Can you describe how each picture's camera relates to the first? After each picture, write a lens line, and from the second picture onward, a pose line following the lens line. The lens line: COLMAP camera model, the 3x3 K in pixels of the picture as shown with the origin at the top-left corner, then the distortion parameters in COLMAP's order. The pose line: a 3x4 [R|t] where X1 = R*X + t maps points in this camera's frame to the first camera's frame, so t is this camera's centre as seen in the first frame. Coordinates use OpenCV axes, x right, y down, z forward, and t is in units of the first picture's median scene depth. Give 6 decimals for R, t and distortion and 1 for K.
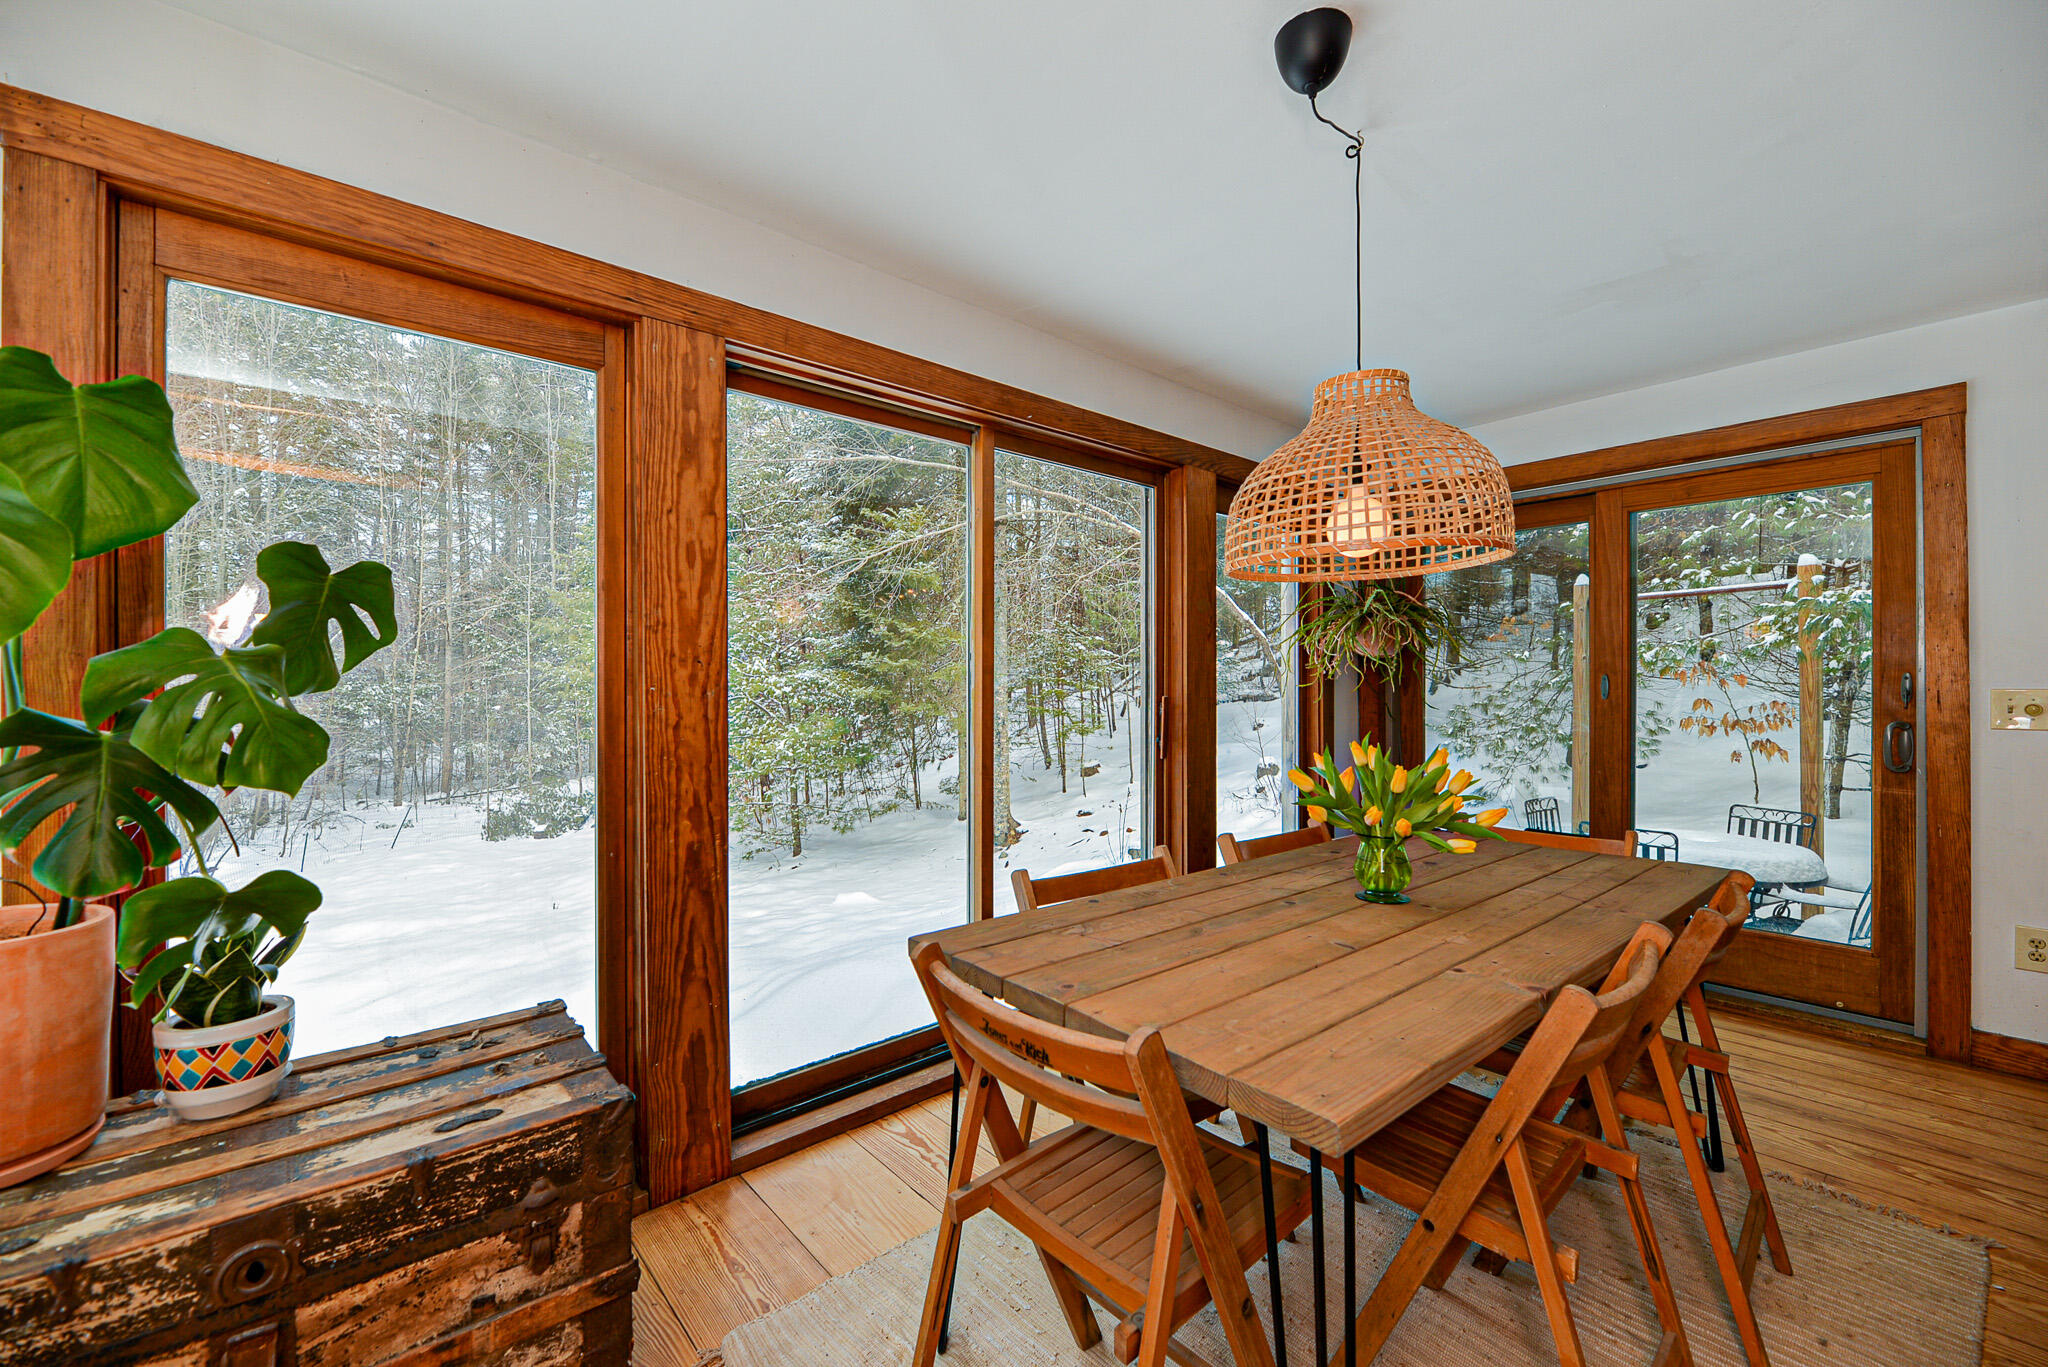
lens RADIAL K [[826.7, 0, 1017.9], [0, 826.7, 681.0], [0, 0, 1]] dist [-0.000945, -0.000521]
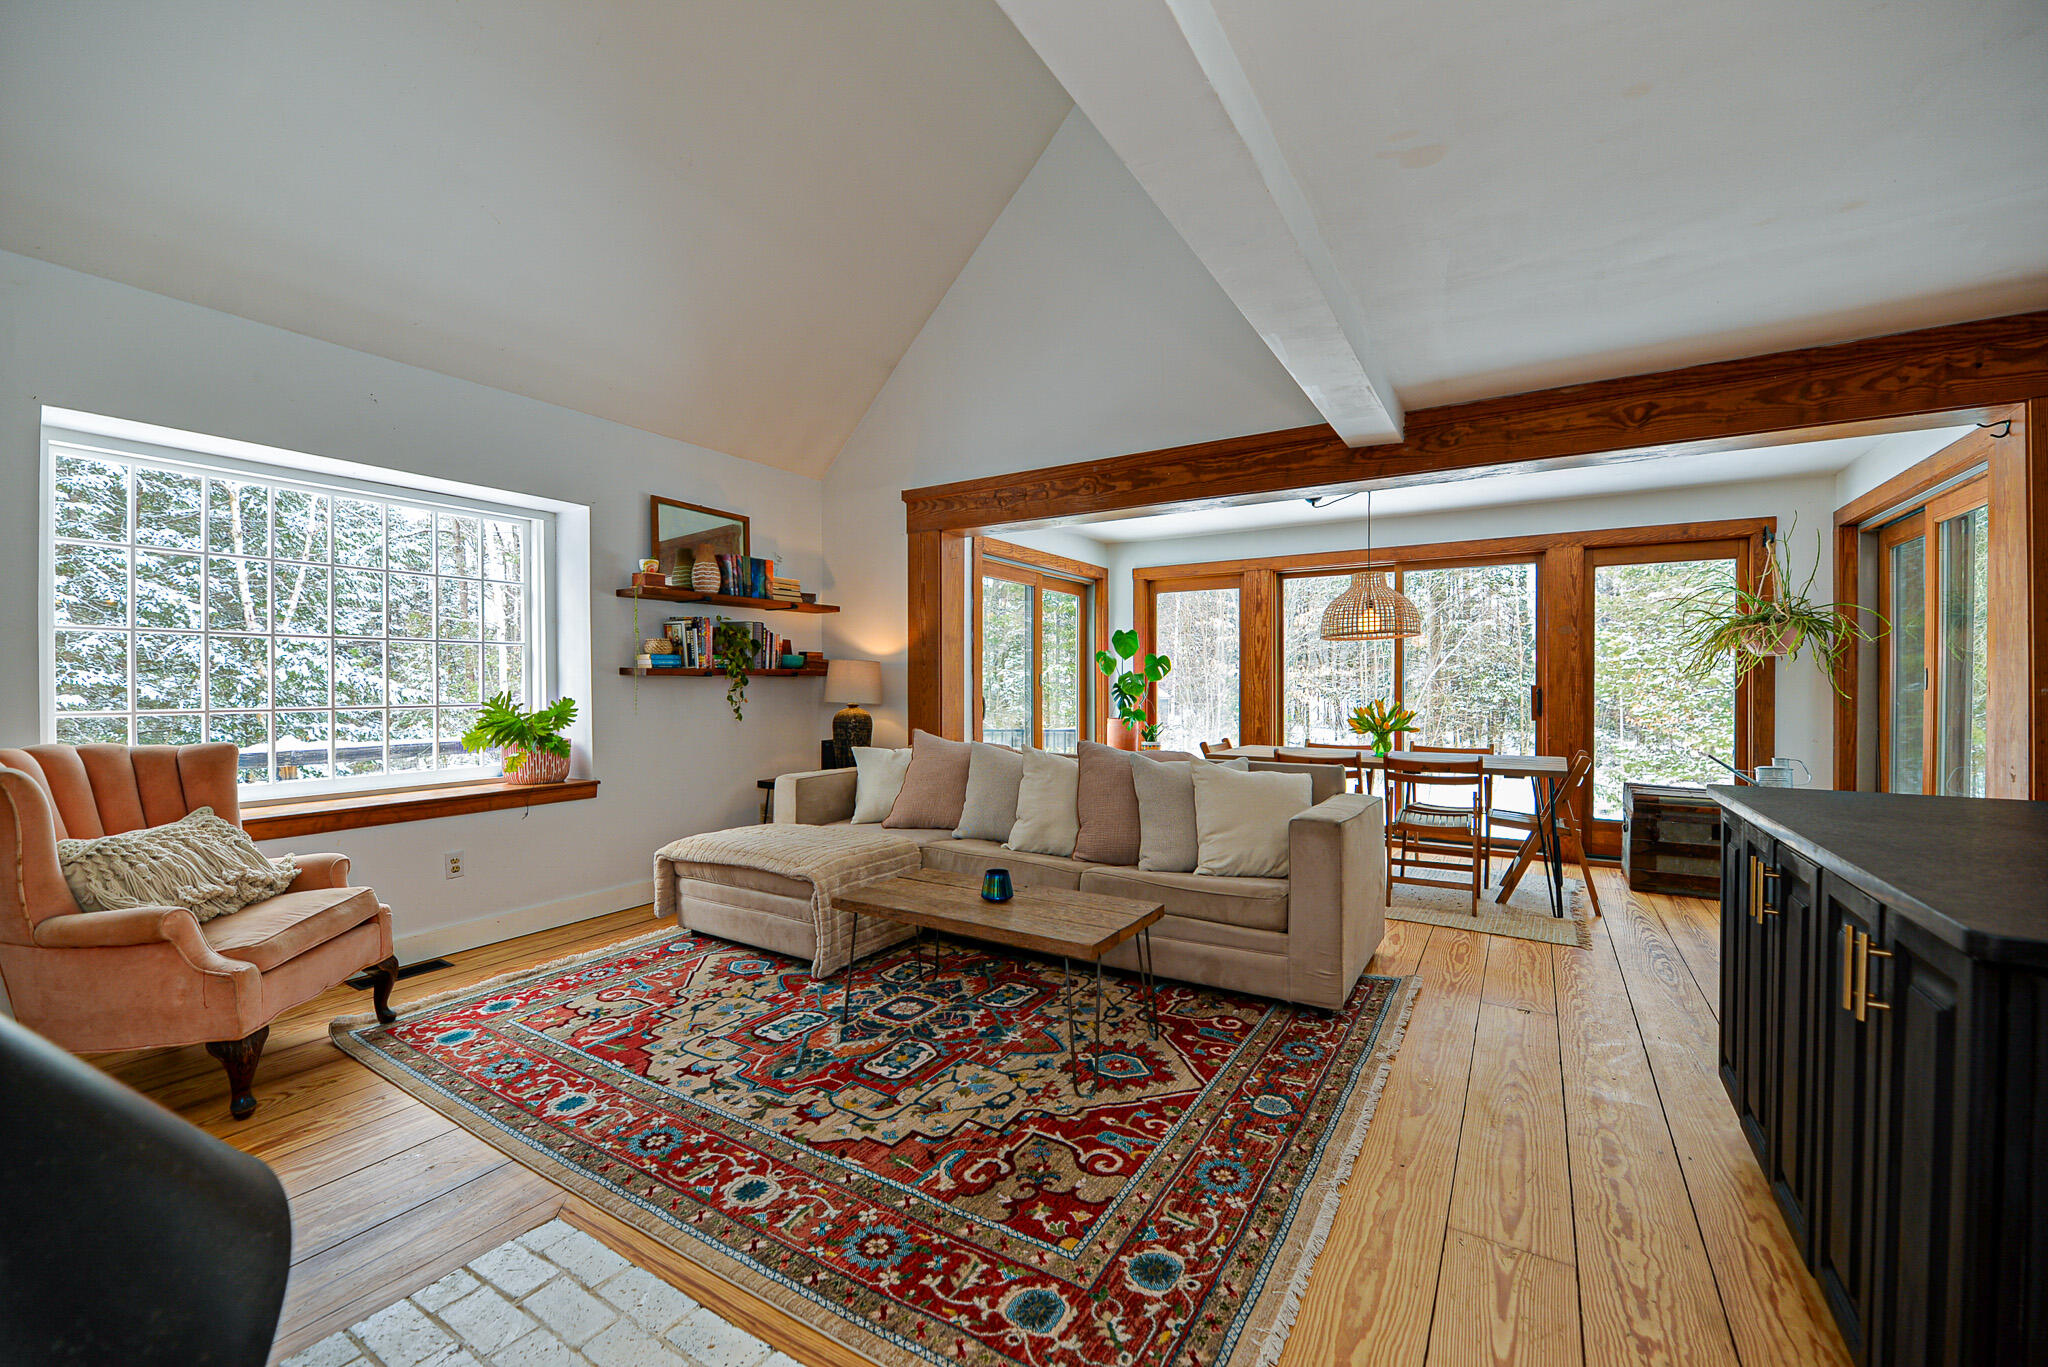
lens RADIAL K [[826.7, 0, 1019.6], [0, 826.7, 688.5], [0, 0, 1]] dist [-0.000945, -0.000521]
pose [[0.301334, 0.010993, -0.953455, 2.513773], [0.005831, 0.999894, 0.013371, -0.006050], [0.953501, -0.009589, 0.301238, -0.915922]]
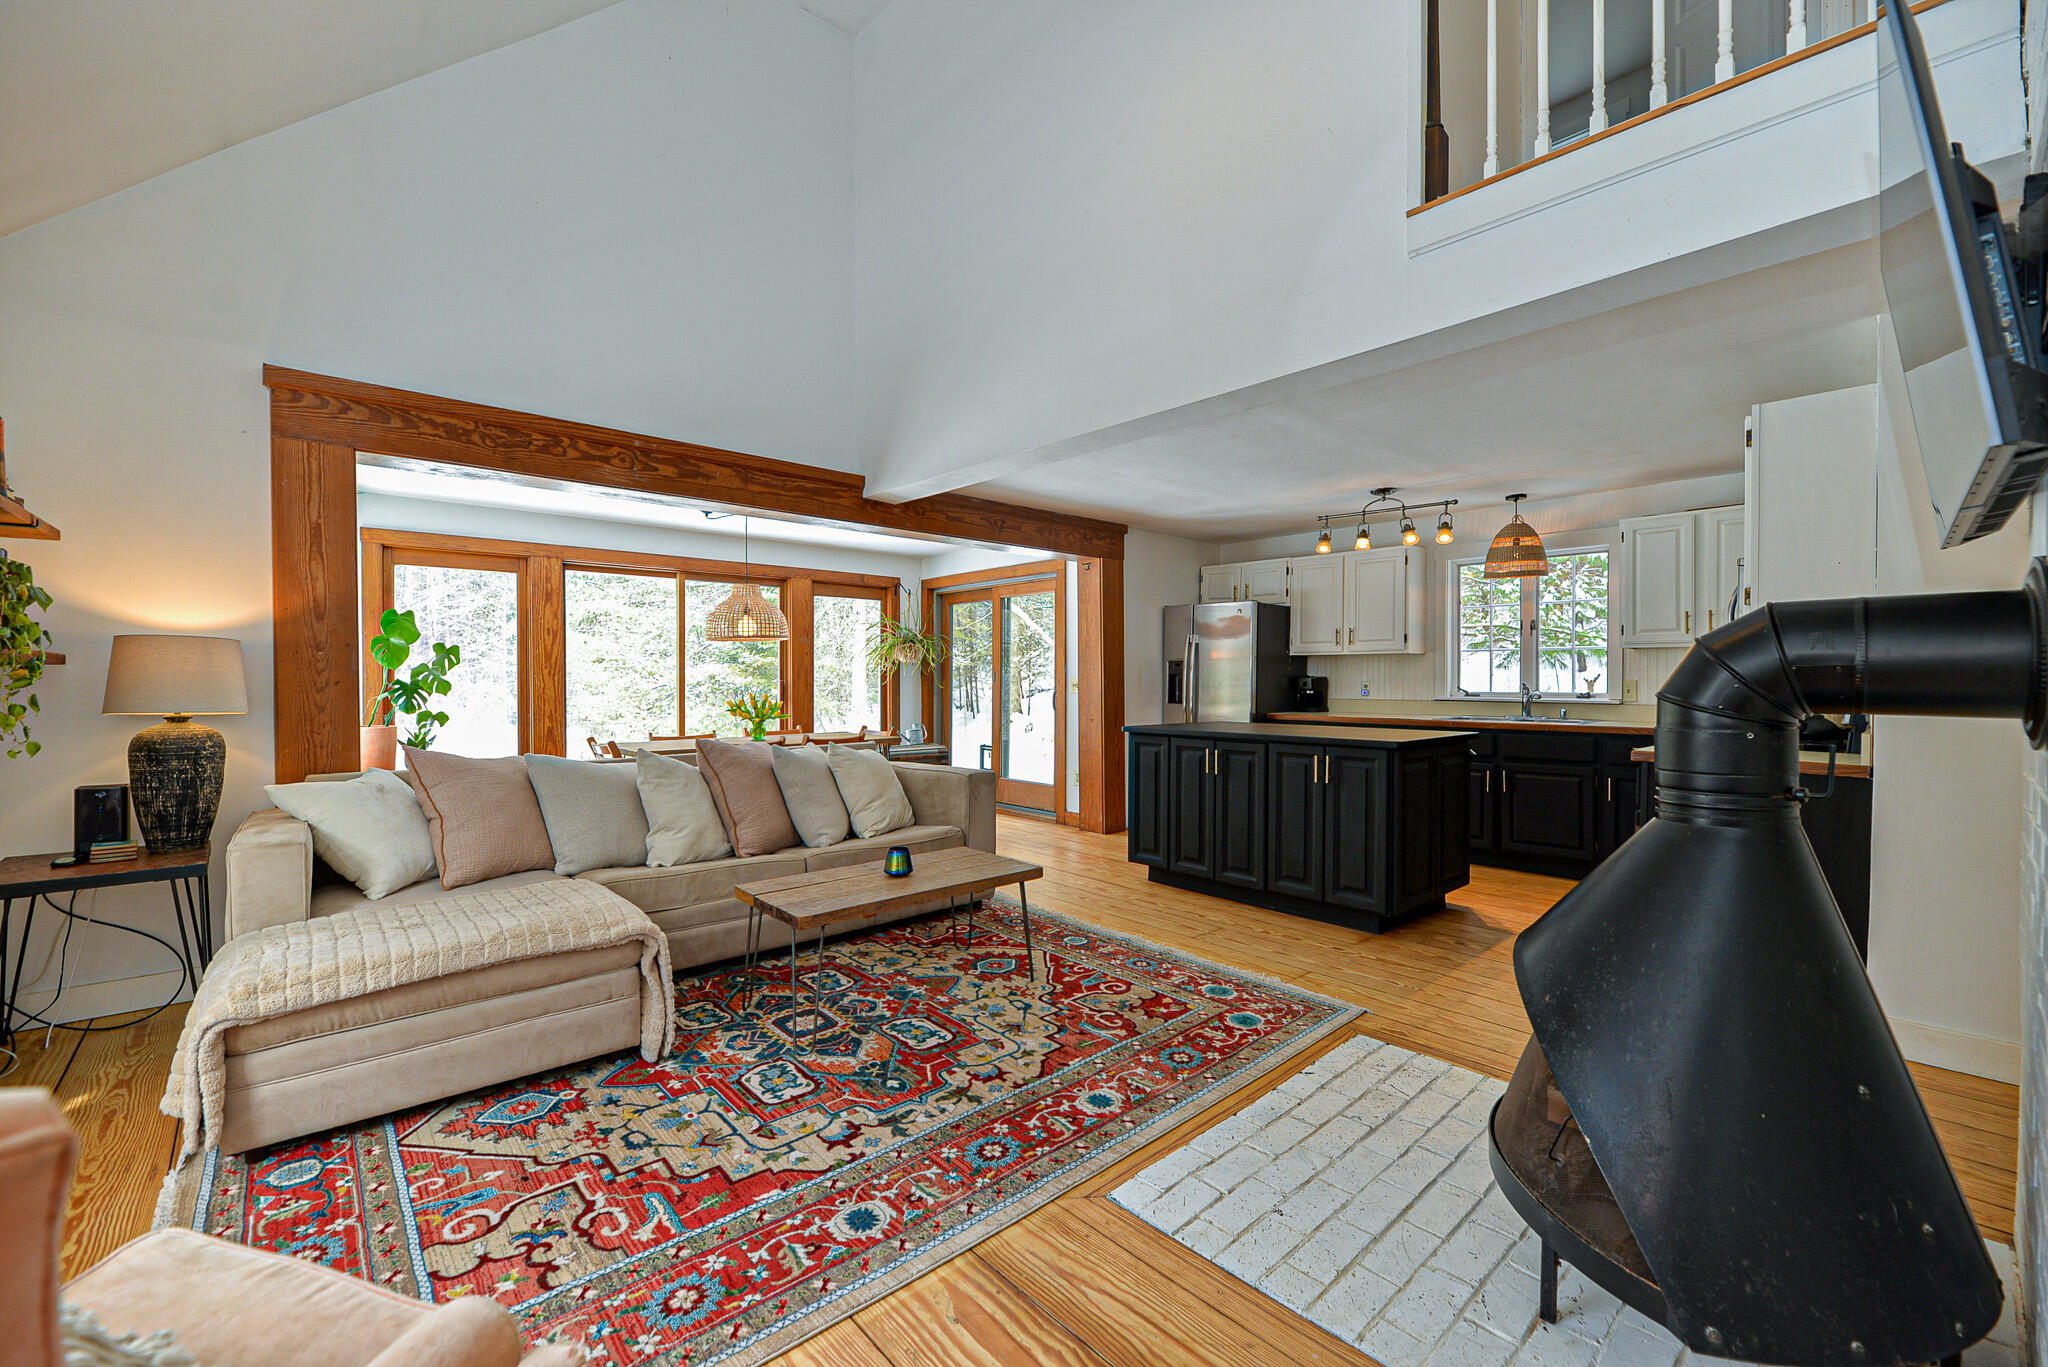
lens RADIAL K [[826.7, 0, 1020.7], [0, 826.7, 680.7], [0, 0, 1]] dist [-0.000945, -0.000521]
pose [[0.999767, 0.003451, 0.021295, 1.310717], [-0.003624, 0.999961, 0.008101, -0.003543], [-0.021267, -0.008176, 0.999740, -2.133797]]
